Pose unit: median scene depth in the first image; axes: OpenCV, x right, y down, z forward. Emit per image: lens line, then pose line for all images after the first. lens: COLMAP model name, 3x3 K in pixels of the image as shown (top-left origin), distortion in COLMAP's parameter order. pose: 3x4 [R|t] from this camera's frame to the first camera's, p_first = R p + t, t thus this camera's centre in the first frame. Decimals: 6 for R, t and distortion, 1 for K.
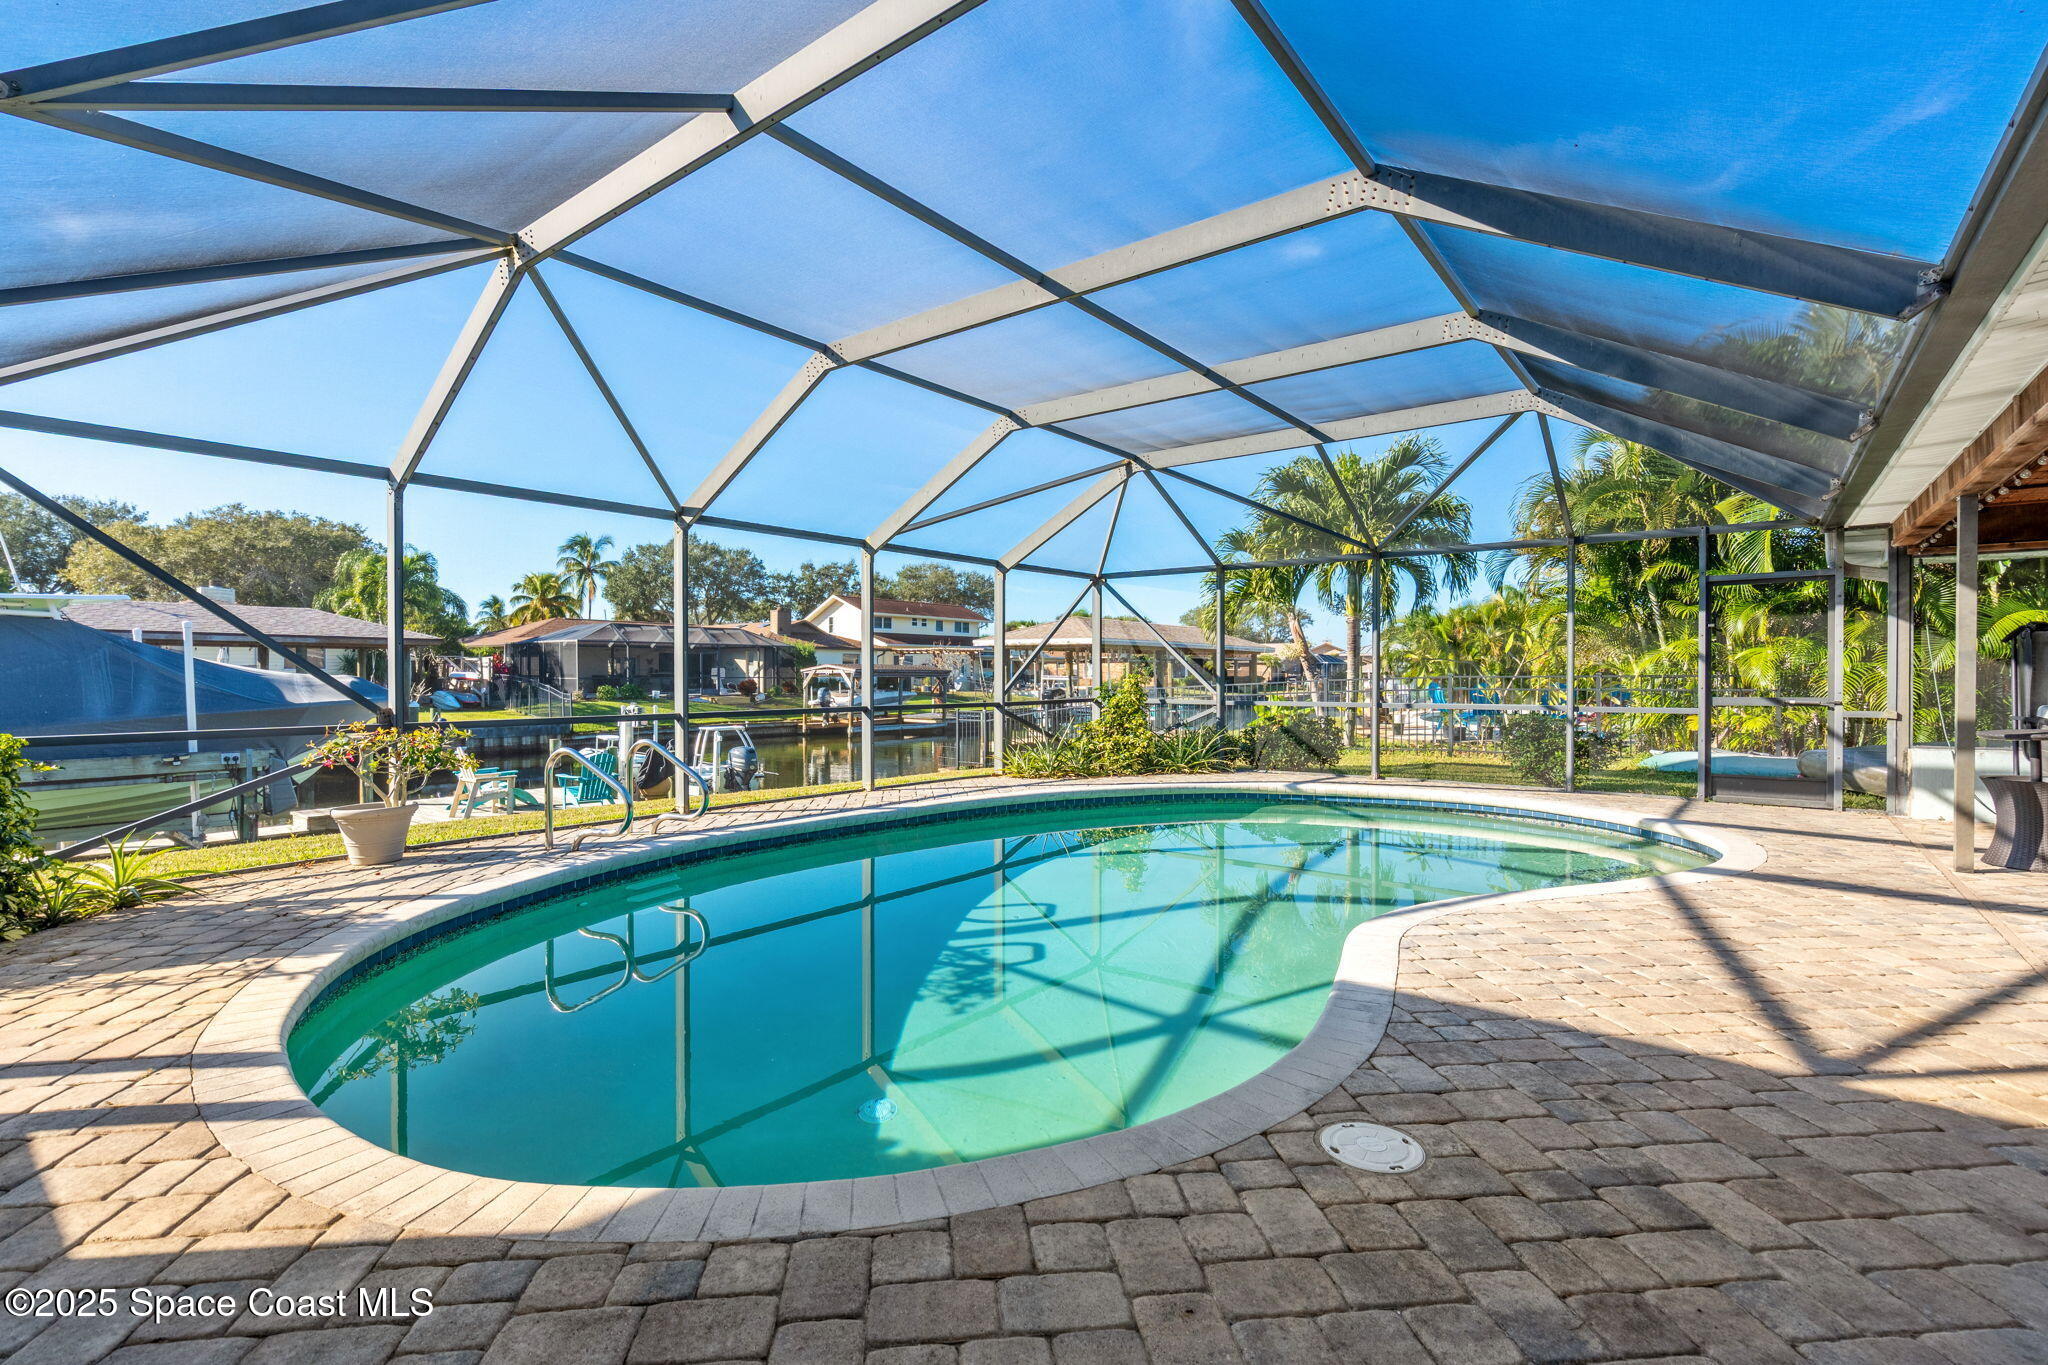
lens RADIAL K [[842.3, 0, 1029.9], [0, 842.3, 680.0], [0, 0, 1]] dist [-0.002496, -0.000513]
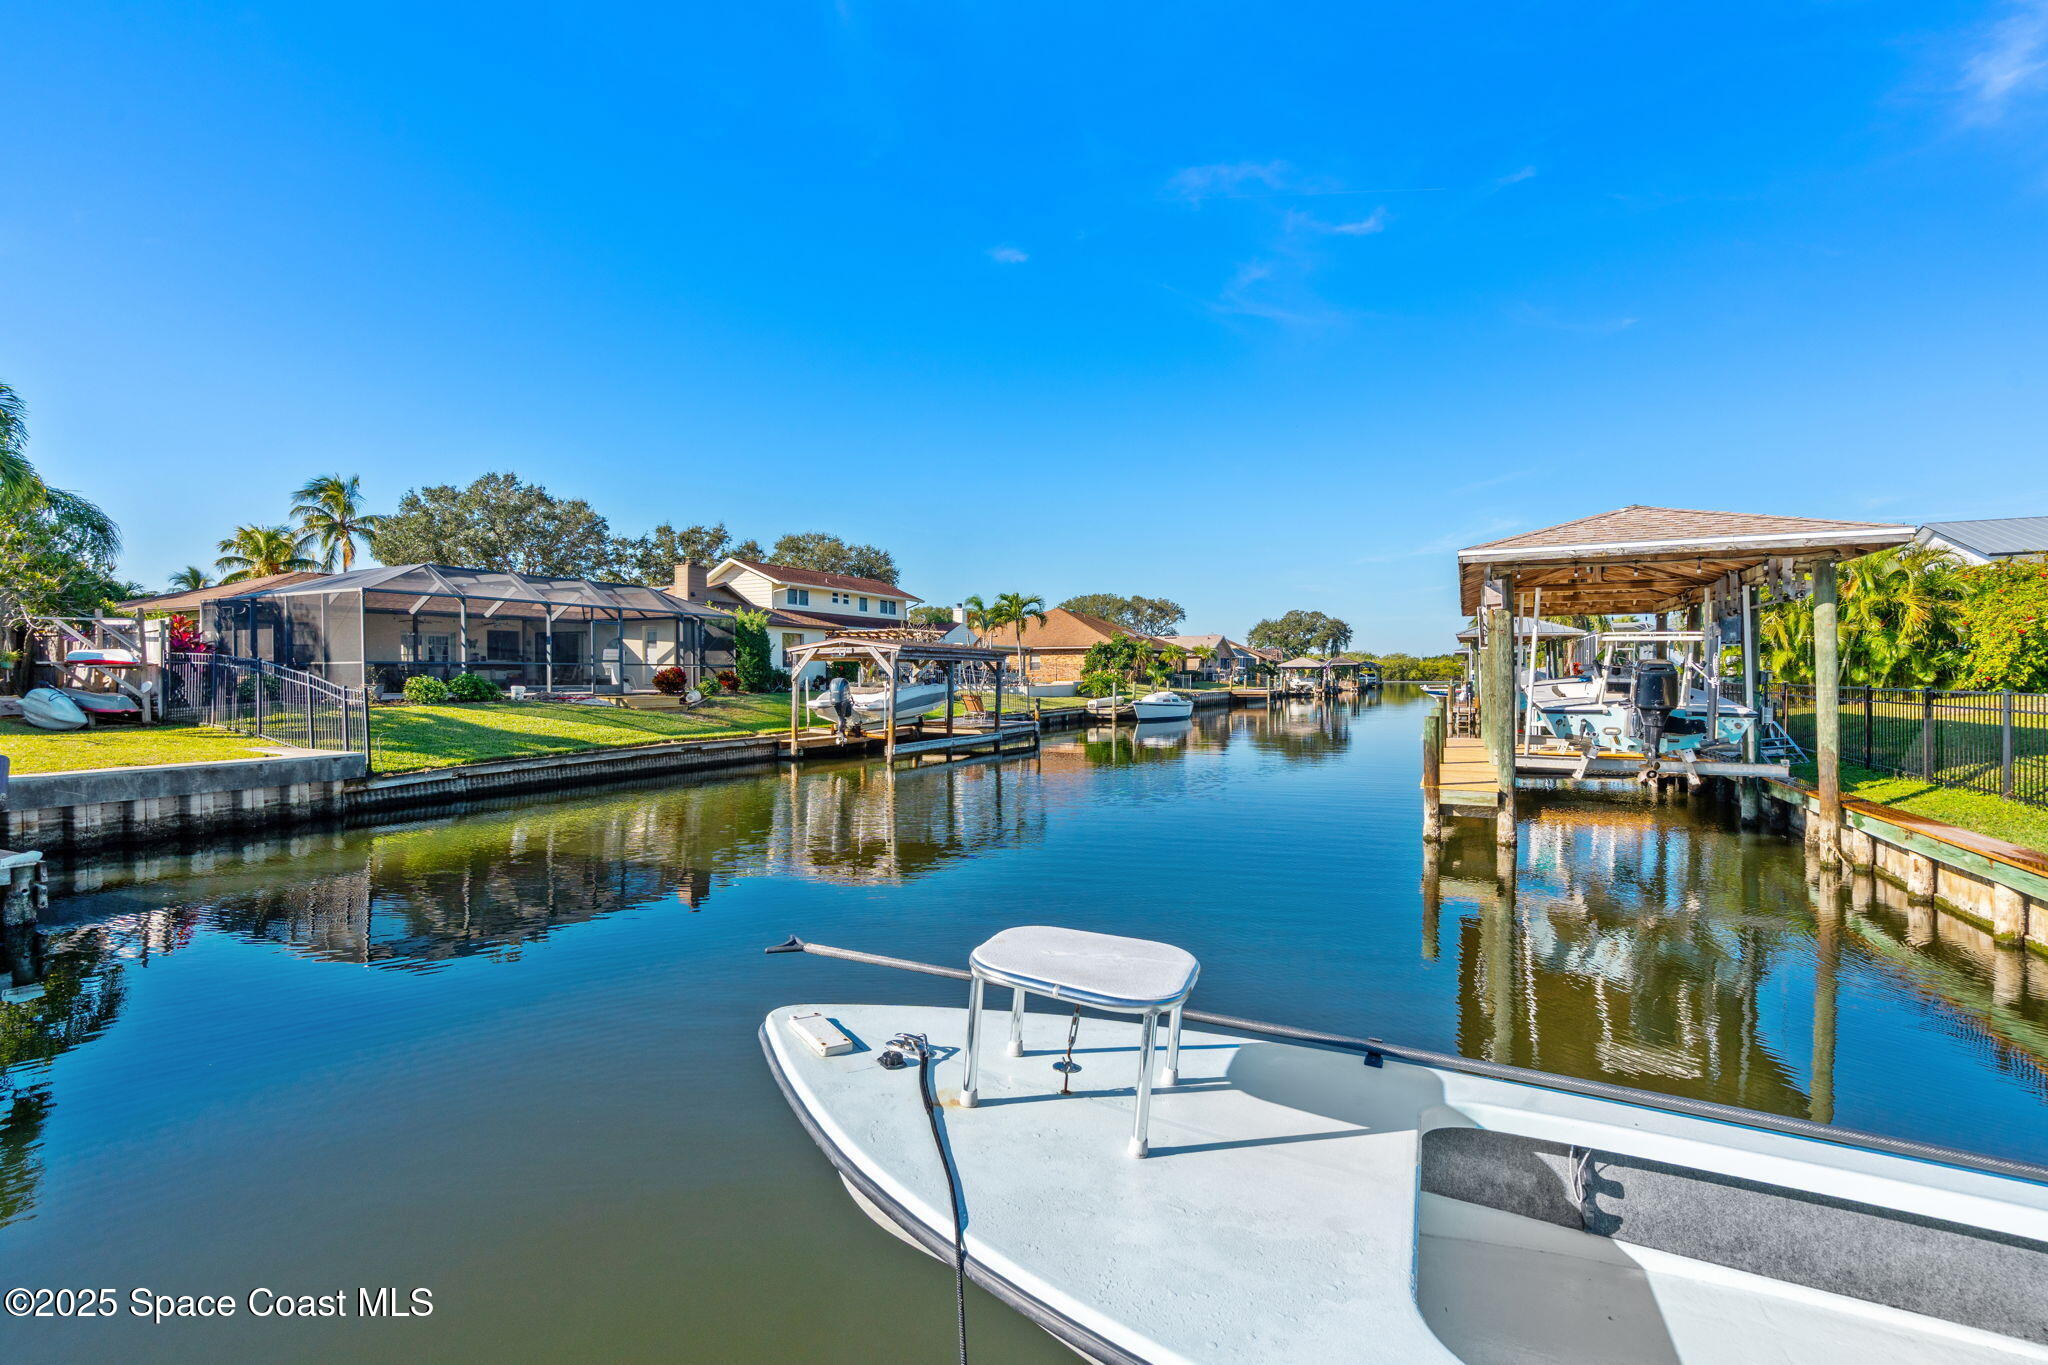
lens RADIAL K [[842.3, 0, 1016.4], [0, 842.3, 686.3], [0, 0, 1]] dist [-0.002496, -0.000513]
pose [[0.978874, -0.008171, 0.204303, -0.181861], [0.006499, 0.999940, 0.008853, 0.007755], [-0.204363, -0.007339, 0.978868, 0.298347]]
